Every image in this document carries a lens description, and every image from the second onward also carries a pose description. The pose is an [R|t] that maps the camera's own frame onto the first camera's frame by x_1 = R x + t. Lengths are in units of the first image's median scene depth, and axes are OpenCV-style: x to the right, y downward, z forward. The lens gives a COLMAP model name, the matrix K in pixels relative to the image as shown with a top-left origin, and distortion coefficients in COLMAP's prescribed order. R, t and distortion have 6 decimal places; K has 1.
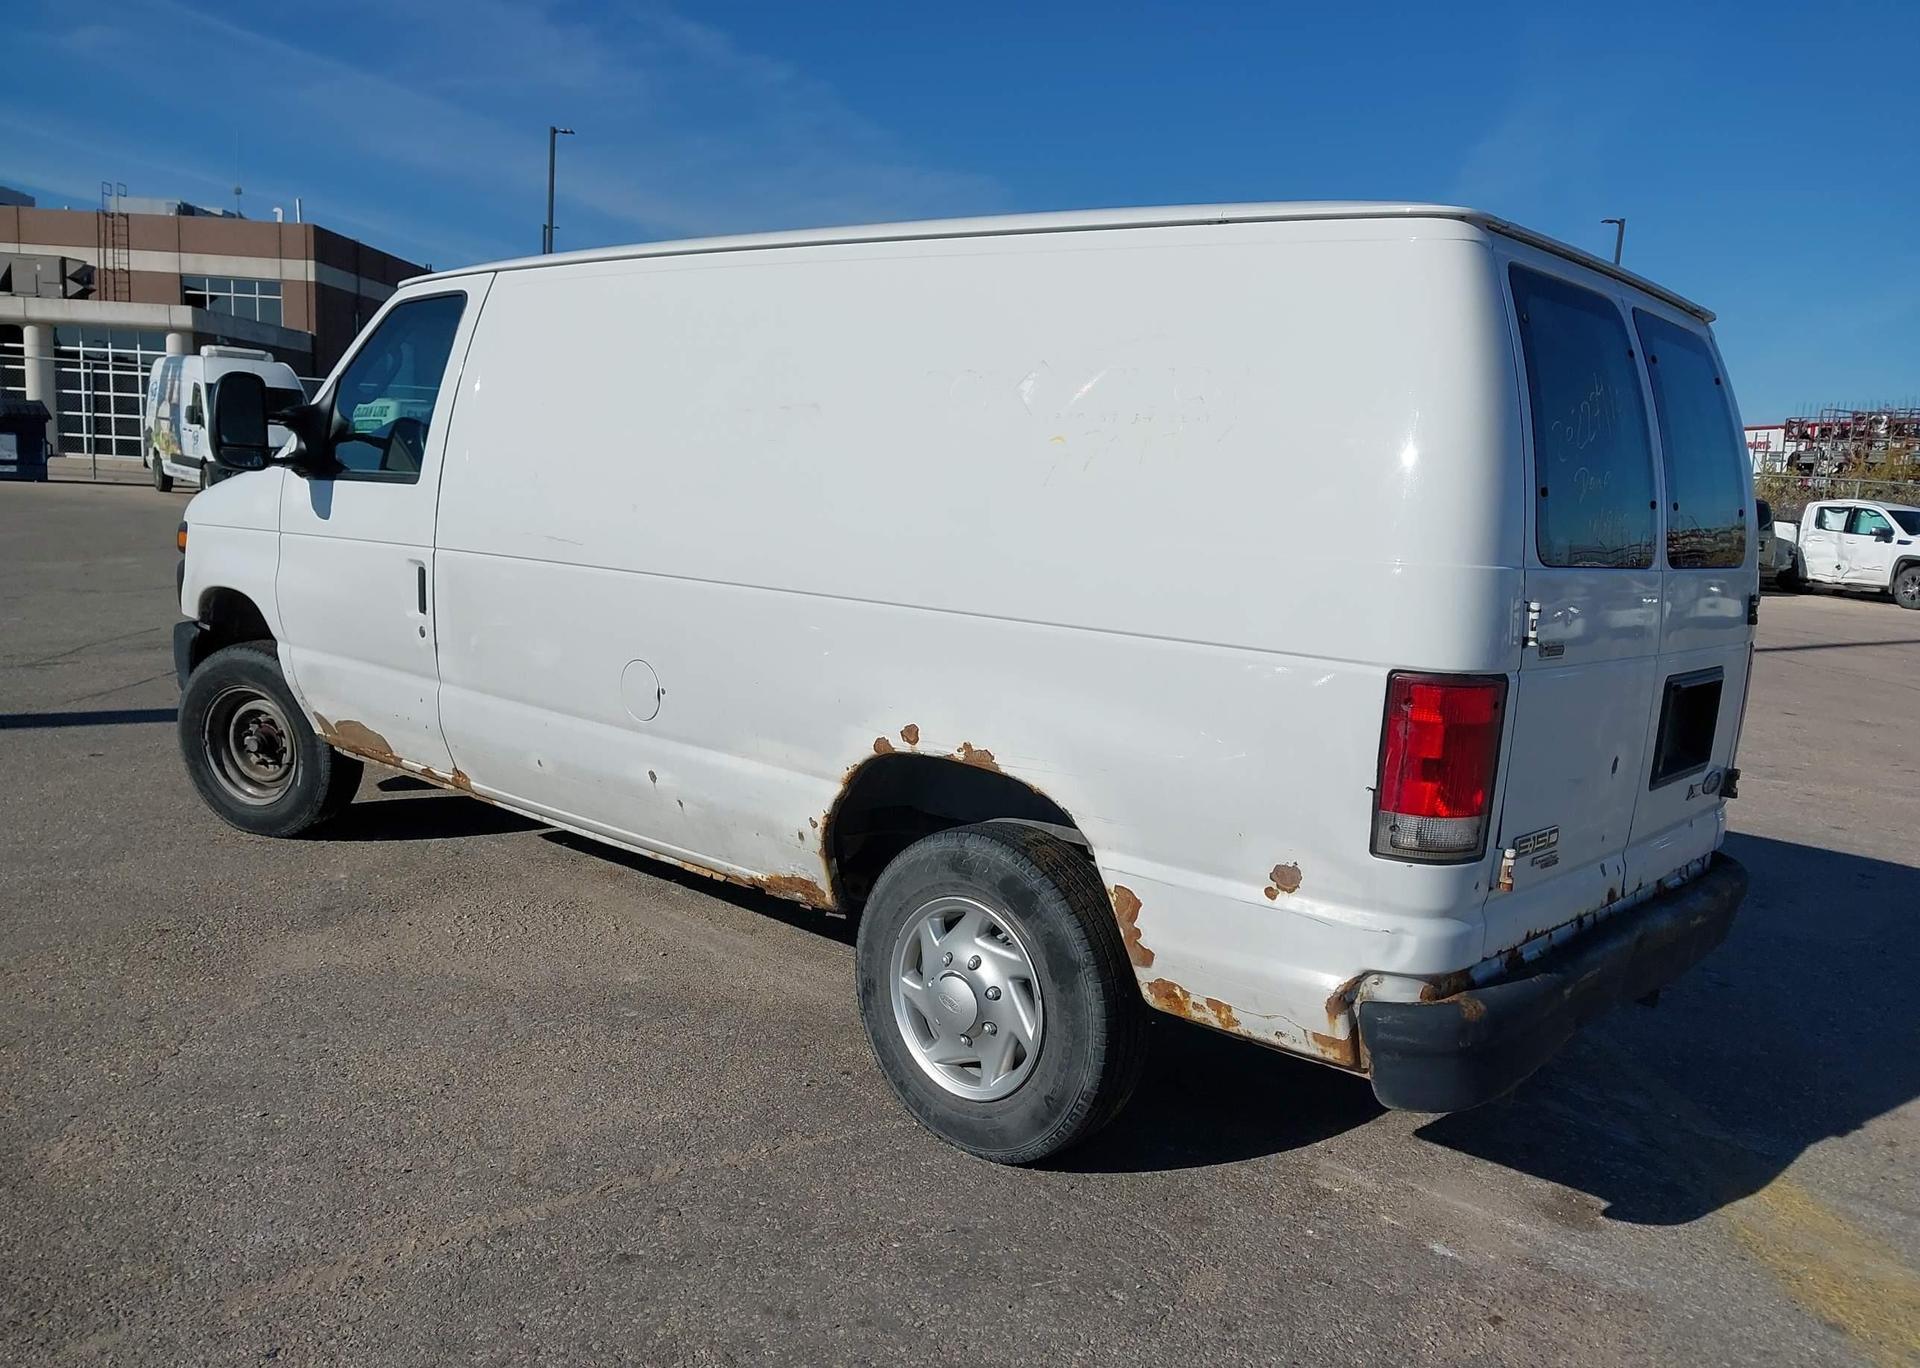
lens RADIAL K [[1506.3, 0, 986.5], [0, 1506.3, 694.5], [0, 0, 1]] dist [0.128994, -0.237933]
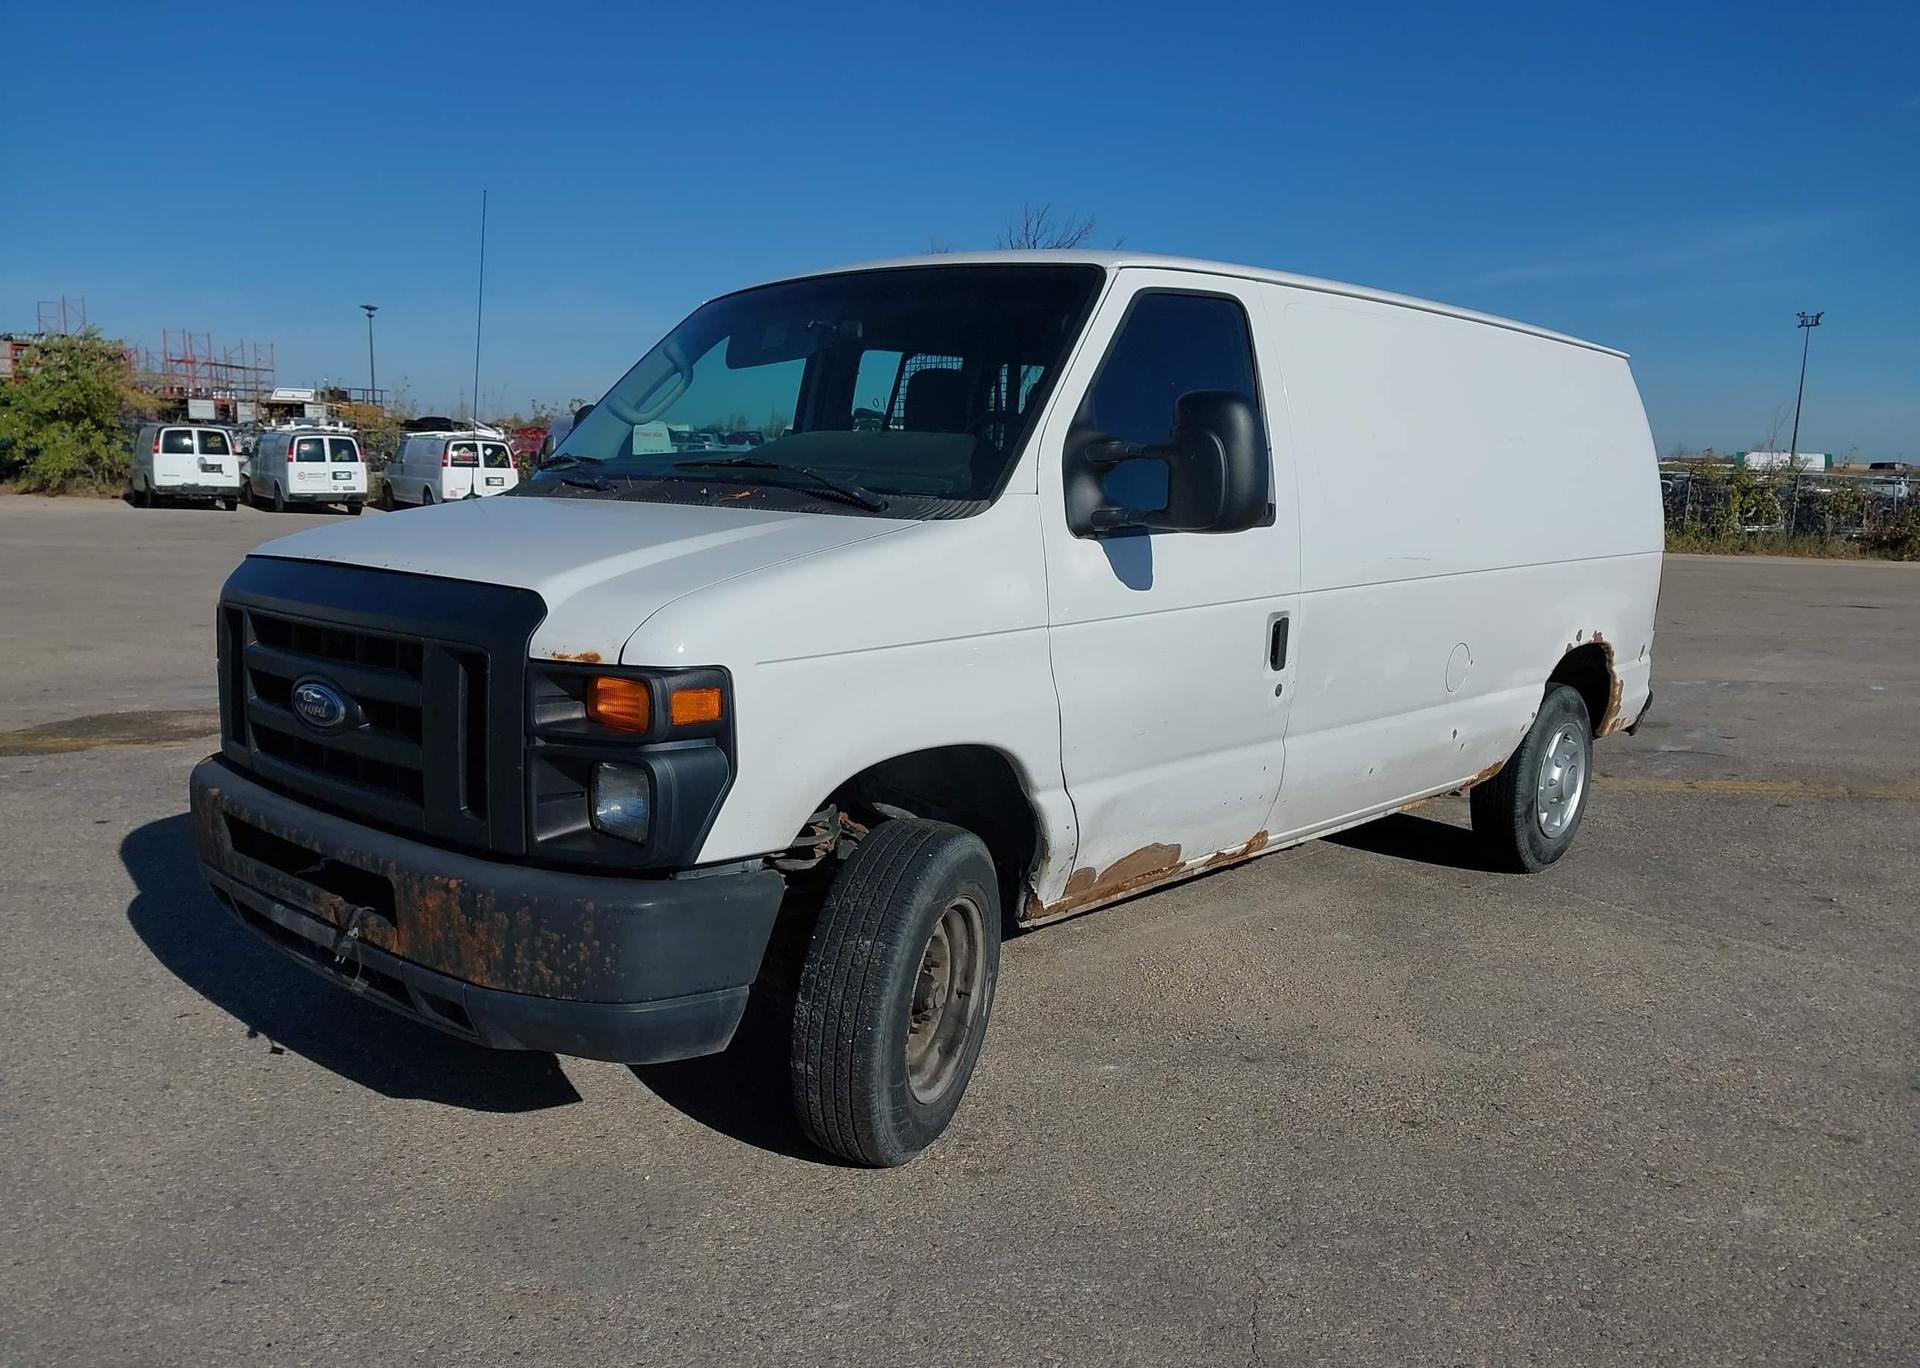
lens RADIAL K [[1506.3, 0, 986.5], [0, 1506.3, 694.5], [0, 0, 1]] dist [0.128994, -0.237933]
pose [[0.012415, -0.207615, 0.978132, -1.567808], [0.119506, 0.971504, 0.204691, -0.304588], [-0.992756, 0.114352, 0.036873, 1.440169]]
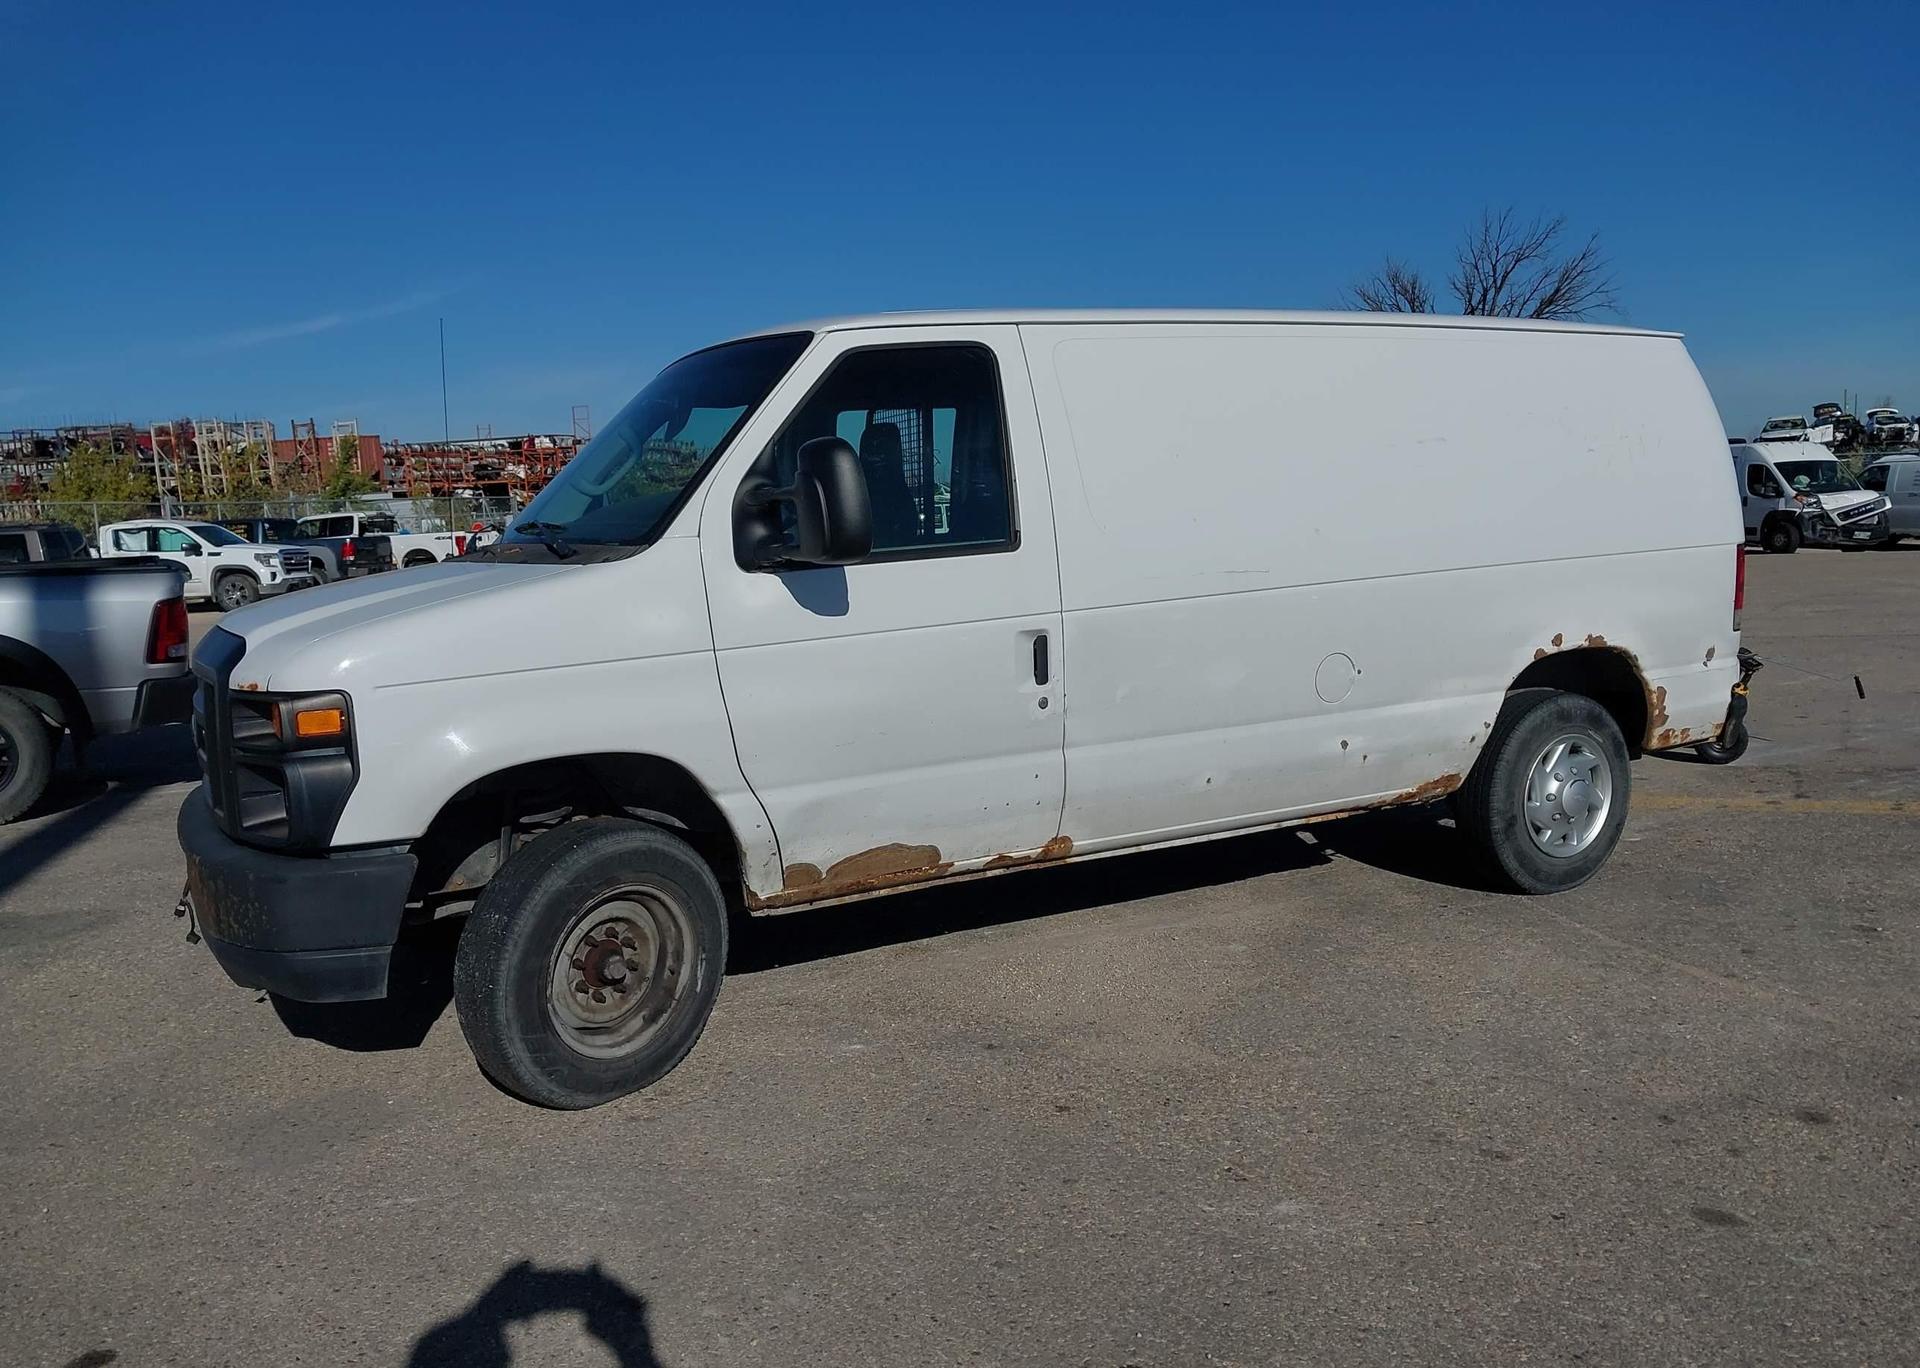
lens RADIAL K [[1512.4, 0, 960.0], [0, 1512.4, 684.0], [0, 0, 1]] dist [0.139741, -0.364323]
pose [[0.350436, -0.183082, 0.918518, -1.584754], [0.200793, 0.972591, 0.117253, -0.220071], [-0.914809, 0.143343, 0.377593, 0.874106]]
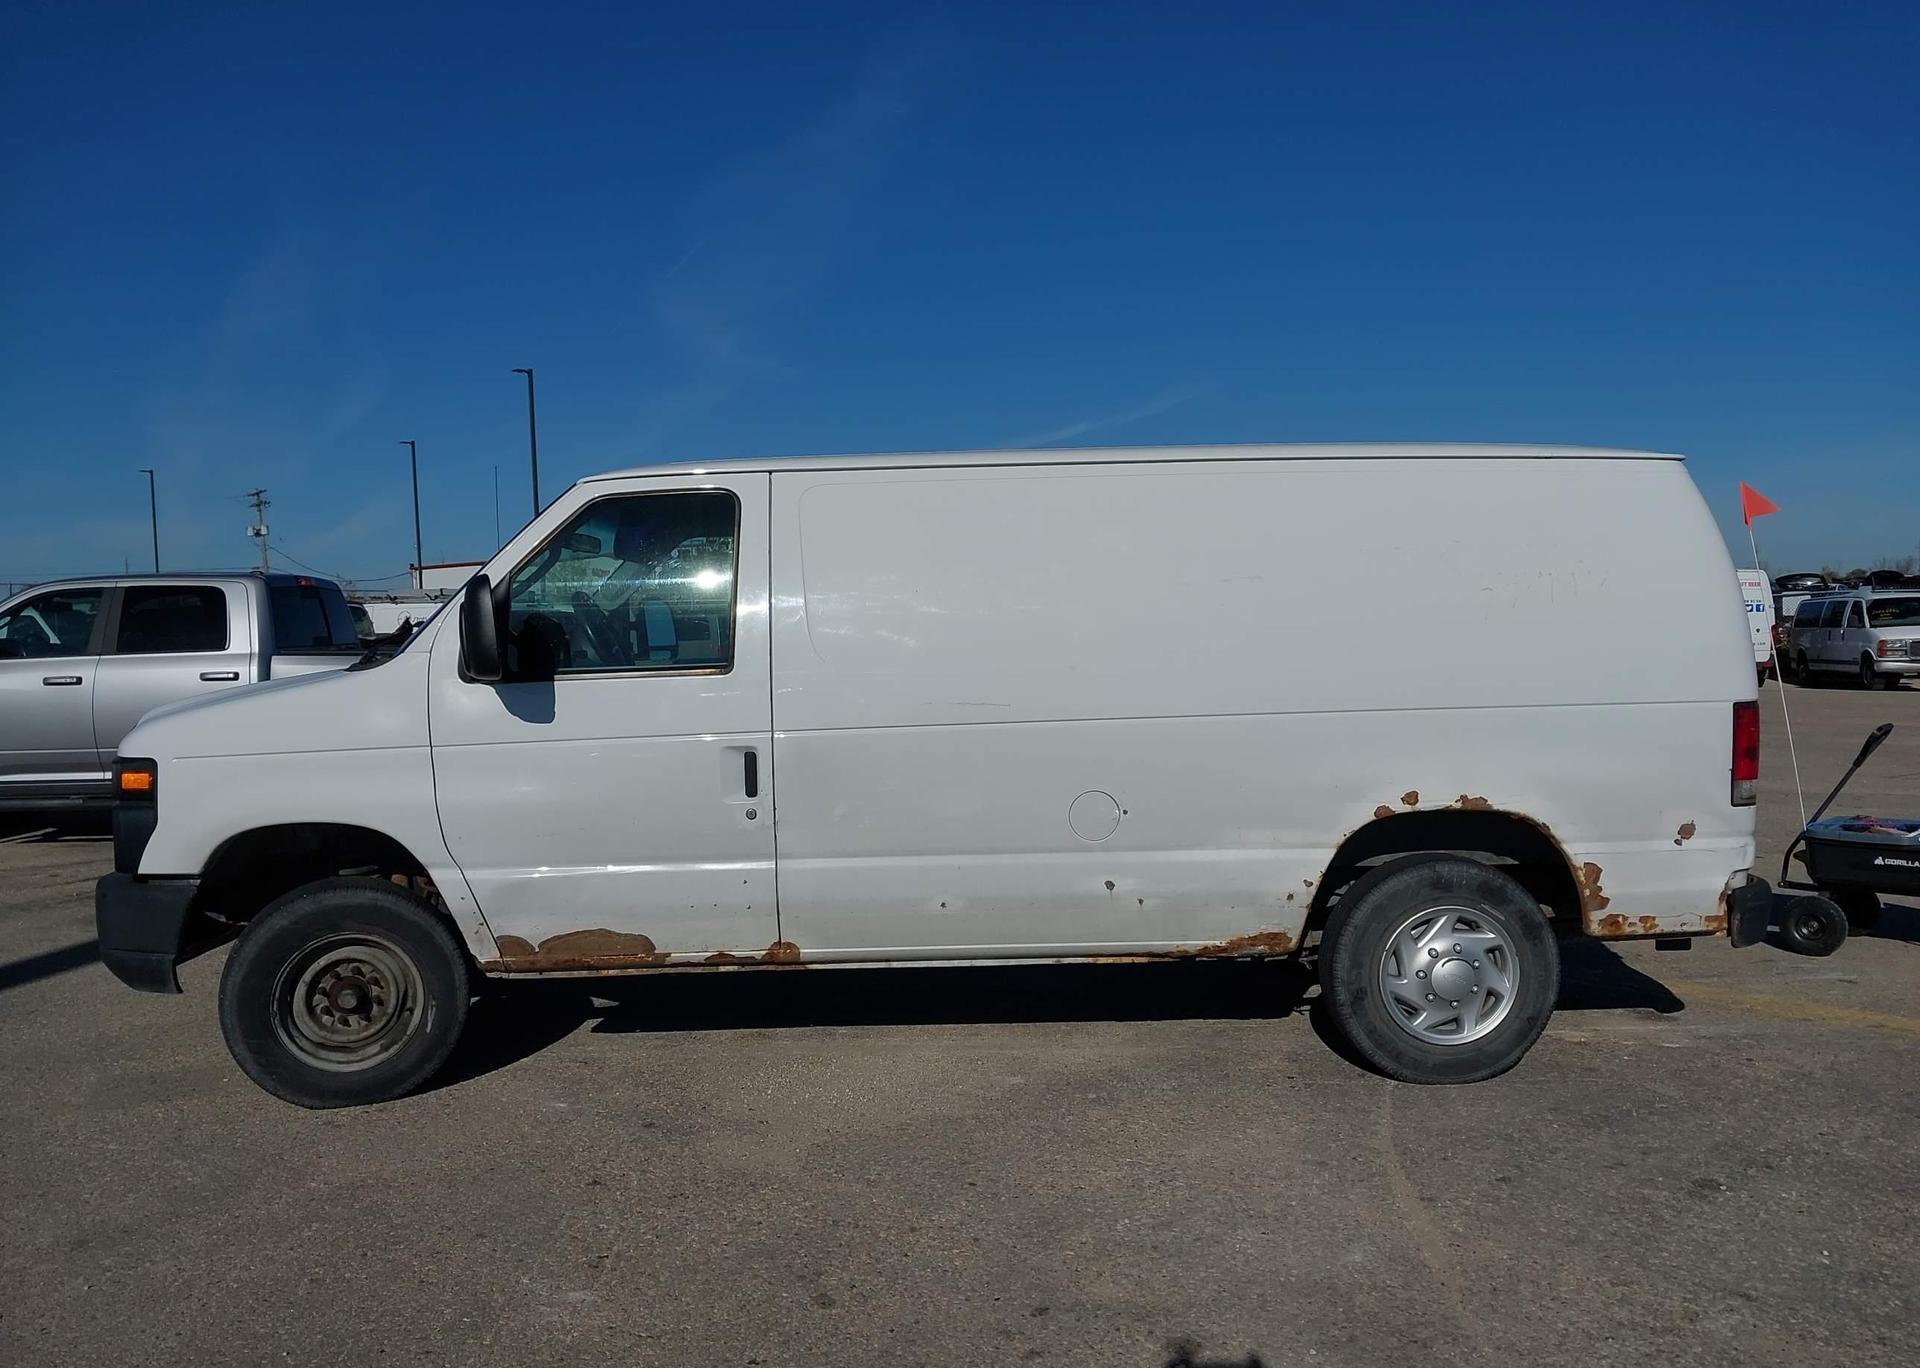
lens RADIAL K [[1512.4, 0, 960.0], [0, 1512.4, 684.0], [0, 0, 1]] dist [0.139741, -0.364323]
pose [[0.733449, -0.099284, 0.672455, -1.196536], [0.158736, 0.986940, -0.027418, -0.098210], [-0.660951, 0.126853, 0.739630, 0.174402]]
